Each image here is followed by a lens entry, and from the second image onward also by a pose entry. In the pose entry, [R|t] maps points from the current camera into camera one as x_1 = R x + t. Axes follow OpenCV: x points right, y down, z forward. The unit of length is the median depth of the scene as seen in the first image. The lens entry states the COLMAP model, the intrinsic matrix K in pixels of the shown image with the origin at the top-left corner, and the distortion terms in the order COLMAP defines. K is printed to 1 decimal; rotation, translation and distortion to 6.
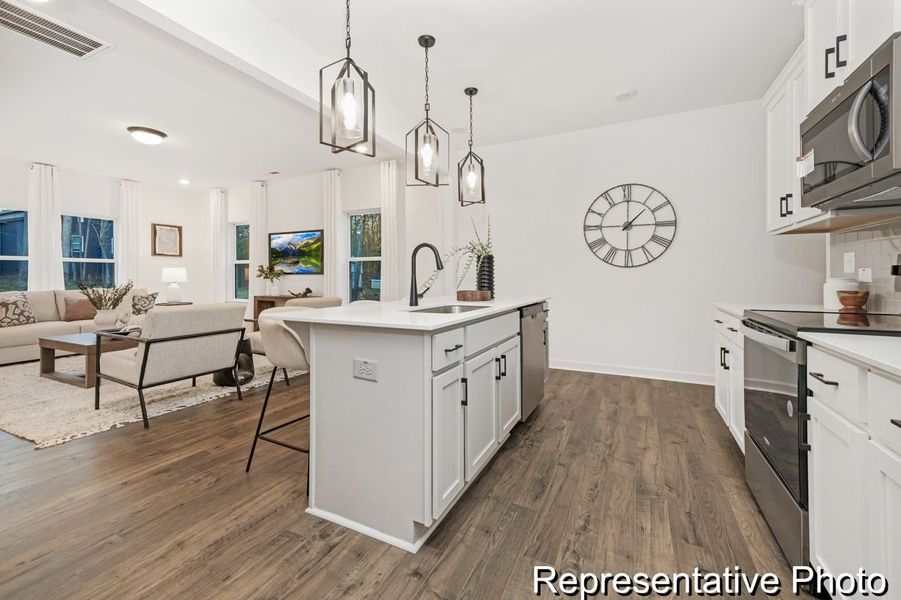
lens RADIAL K [[375.6, 0, 446.5], [0, 375.6, 278.8], [0, 0, 1]] dist [0.013337, 0.000218]
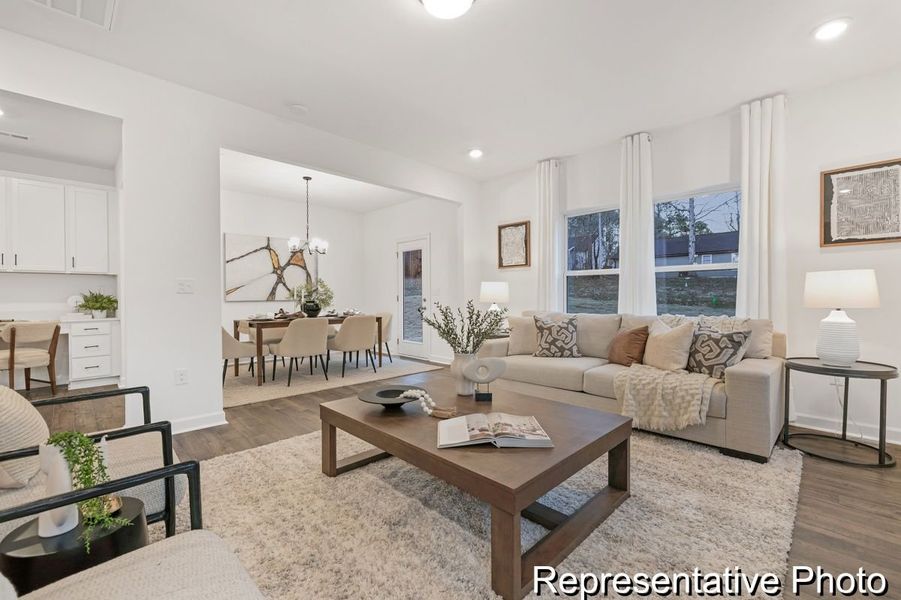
lens RADIAL K [[389.7, 0, 439.7], [0, 389.7, 298.0], [0, 0, 1]] dist [0.001708, 0.000508]
pose [[-0.324429, 0.008360, -0.945873, -0.290339], [-0.002640, 0.999949, 0.009743, -0.006644], [0.945906, 0.005658, -0.324391, 1.044427]]
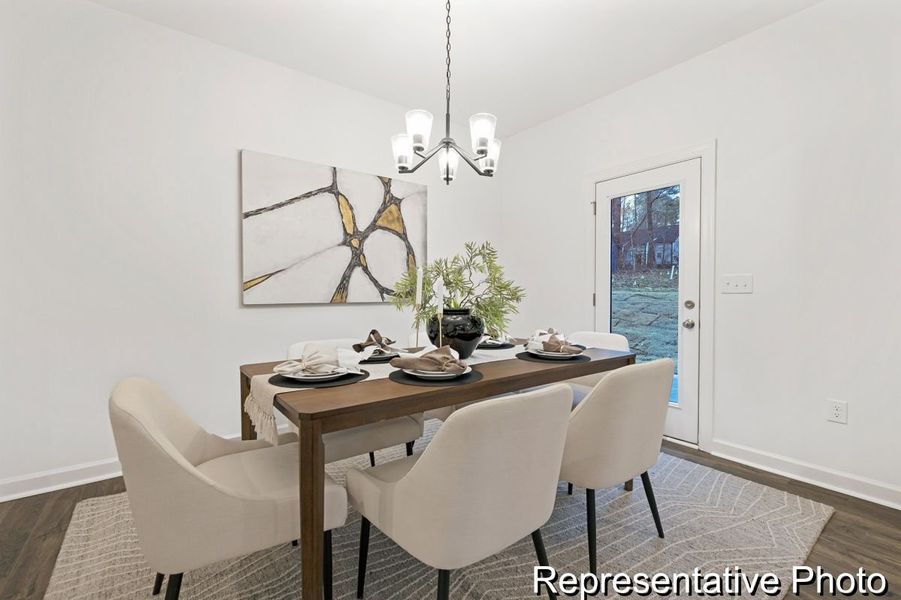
lens RADIAL K [[389.7, 0, 439.7], [0, 389.7, 298.0], [0, 0, 1]] dist [0.001708, 0.000508]
pose [[-0.443499, 0.010607, -0.896212, -0.894213], [-0.005561, 0.999878, 0.014586, -0.001685], [0.896258, 0.011452, -0.443386, 0.470175]]
